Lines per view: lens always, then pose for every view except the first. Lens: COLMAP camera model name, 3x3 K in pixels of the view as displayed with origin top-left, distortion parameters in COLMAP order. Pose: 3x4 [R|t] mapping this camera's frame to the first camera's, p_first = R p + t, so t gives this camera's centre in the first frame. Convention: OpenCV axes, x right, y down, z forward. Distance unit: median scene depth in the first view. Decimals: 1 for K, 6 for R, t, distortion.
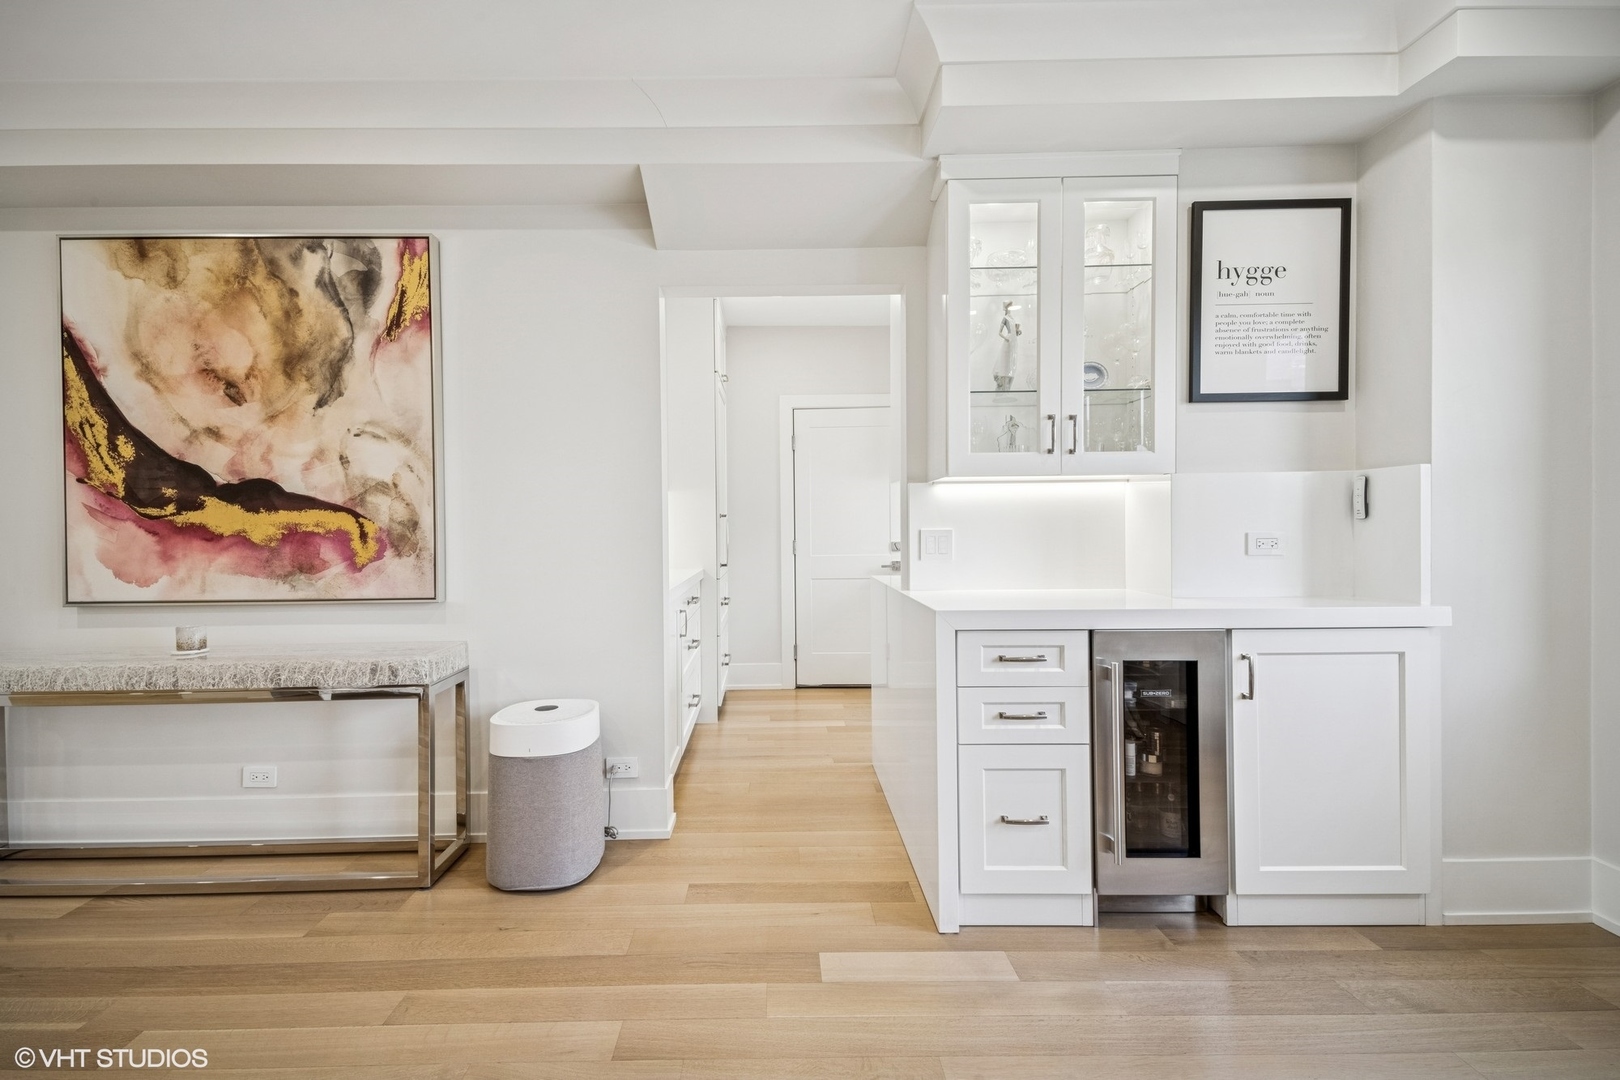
lens RADIAL K [[694.1, 0, 773.8], [0, 694.1, 536.7], [0, 0, 1]] dist [0.036629, -0.013562]
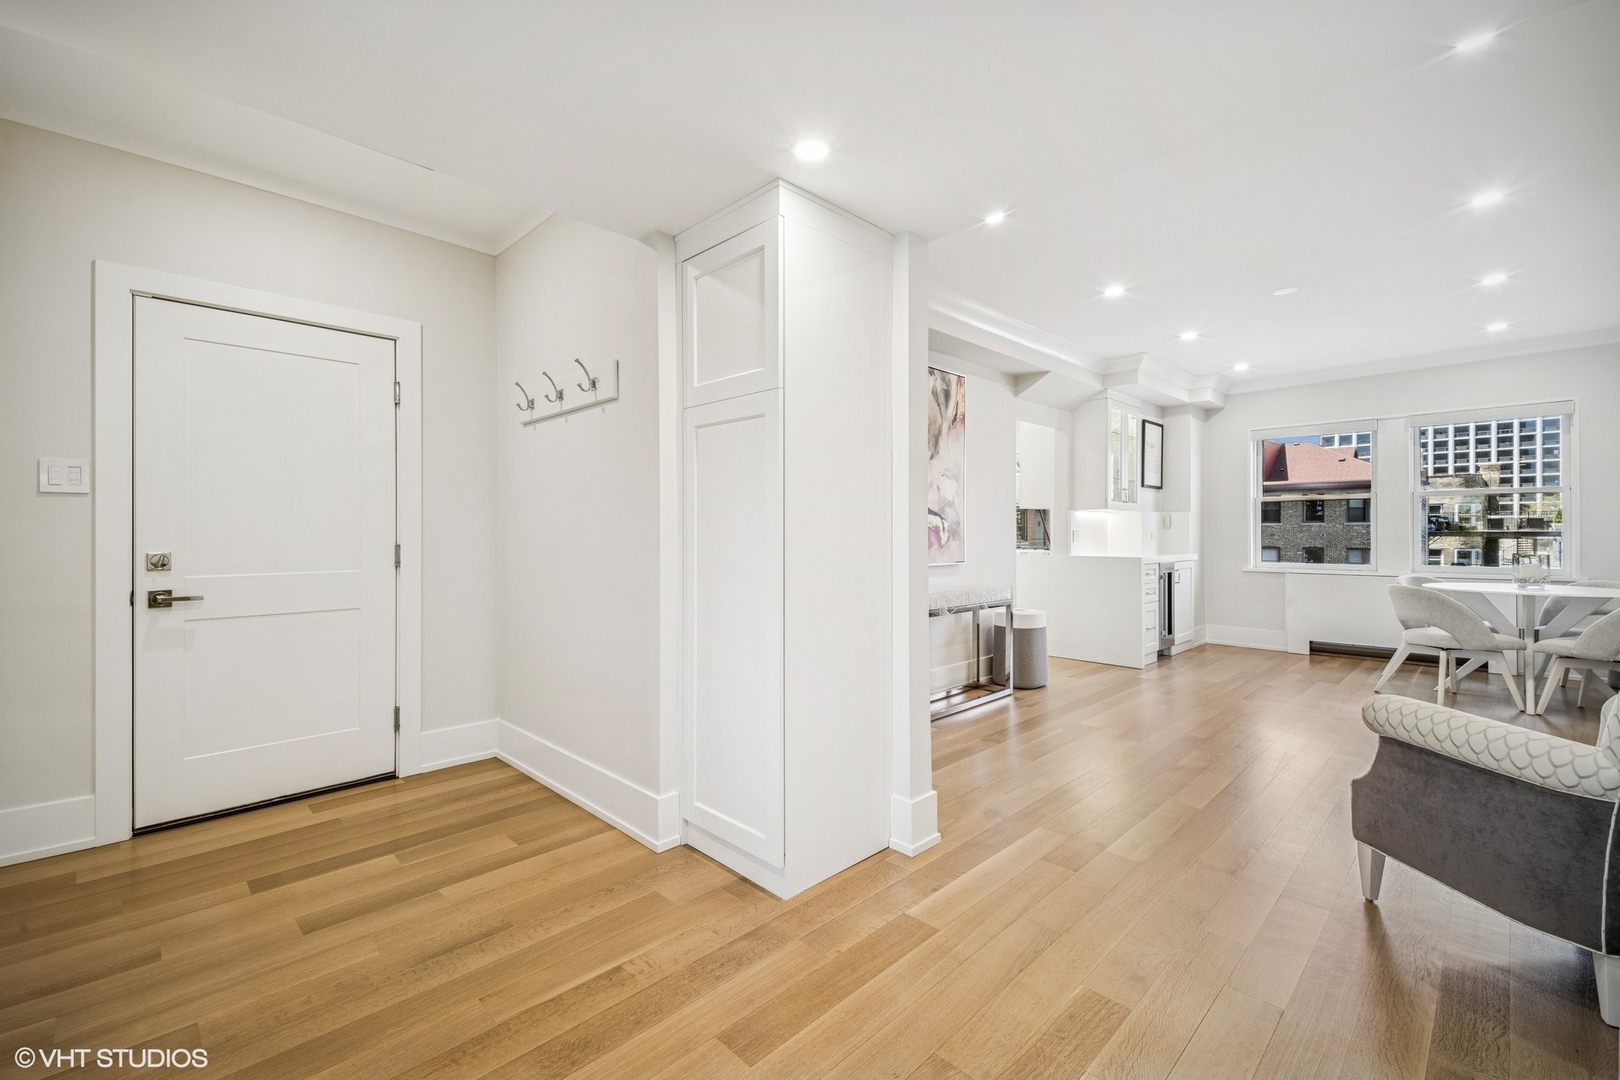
lens RADIAL K [[694.1, 0, 808.6], [0, 694.1, 538.2], [0, 0, 1]] dist [0.036629, -0.013562]
pose [[0.709069, 0.005067, 0.705121, -2.166506], [0.002234, 0.999953, -0.009432, 0.039667], [-0.705136, 0.008263, 0.709024, -0.063102]]
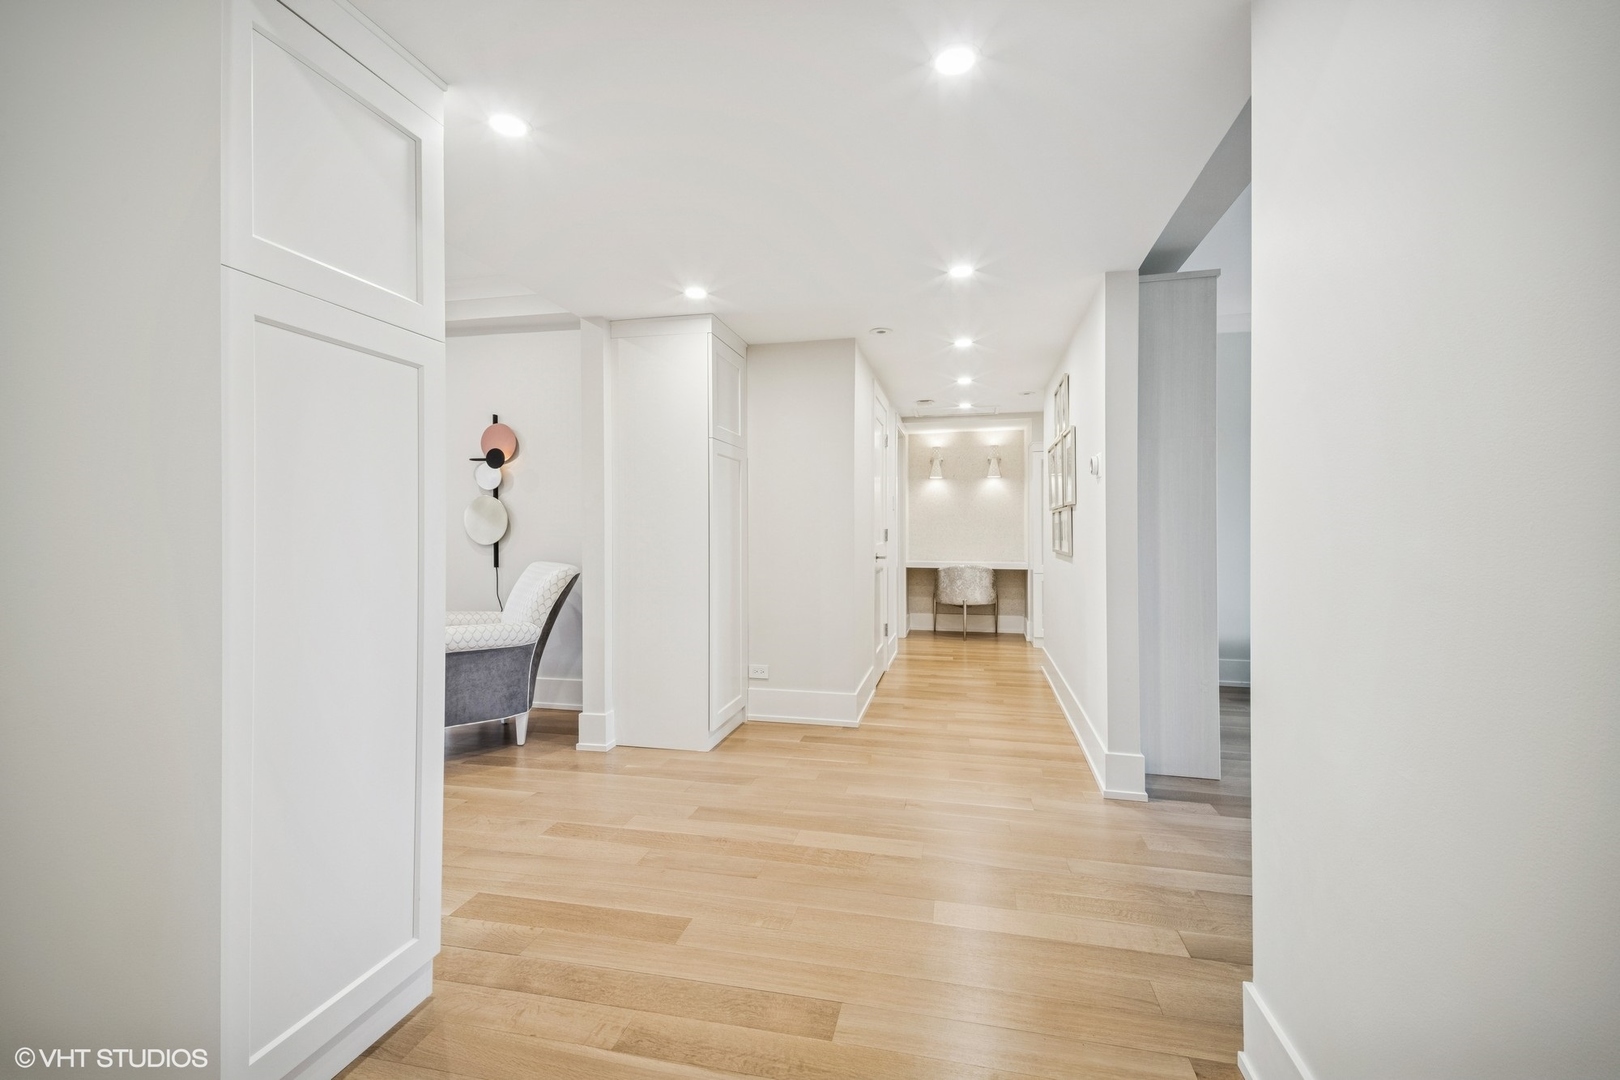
lens RADIAL K [[694.1, 0, 796.7], [0, 694.1, 531.7], [0, 0, 1]] dist [0.036629, -0.013562]
pose [[-0.972619, 0.004045, 0.232370, -2.088417], [0.008666, 0.999784, 0.018870, 0.012747], [-0.232244, 0.020367, -0.972444, 1.177973]]
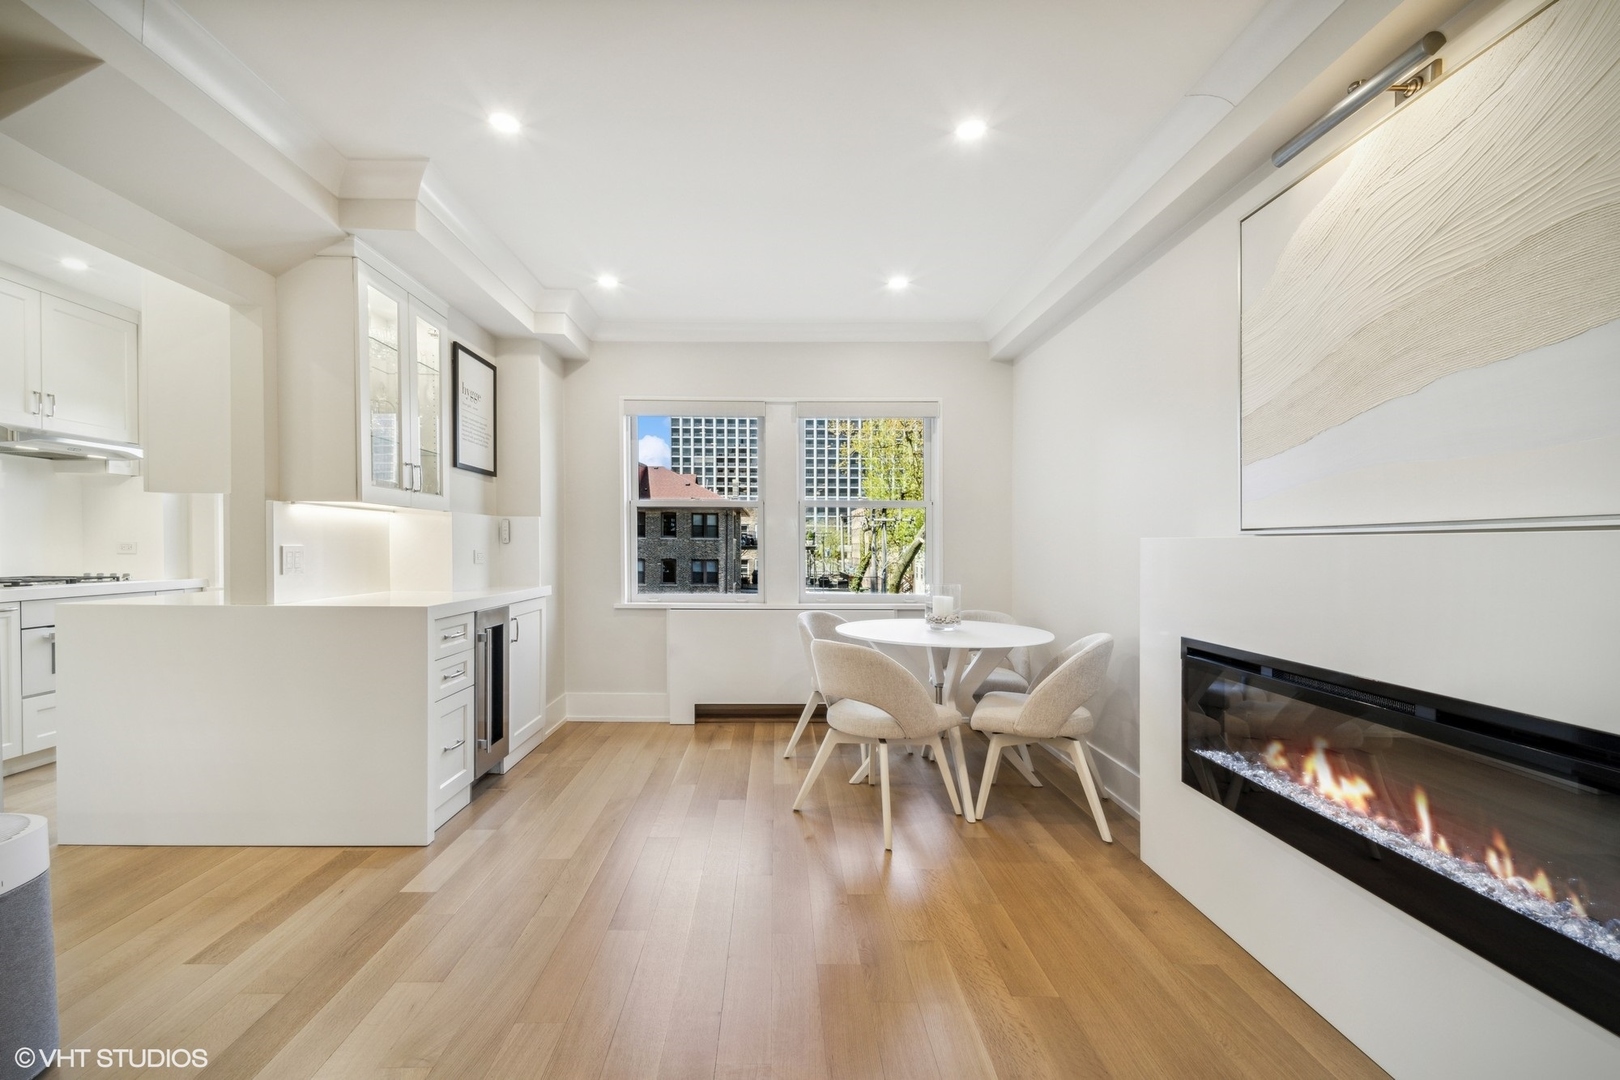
lens RADIAL K [[694.1, 0, 786.1], [0, 694.1, 559.6], [0, 0, 1]] dist [0.036629, -0.013562]
pose [[-0.009359, -0.008936, 0.999916, -0.882056], [0.004623, 0.999949, 0.008979, 0.004283], [-0.999946, 0.004707, -0.009318, 0.246642]]
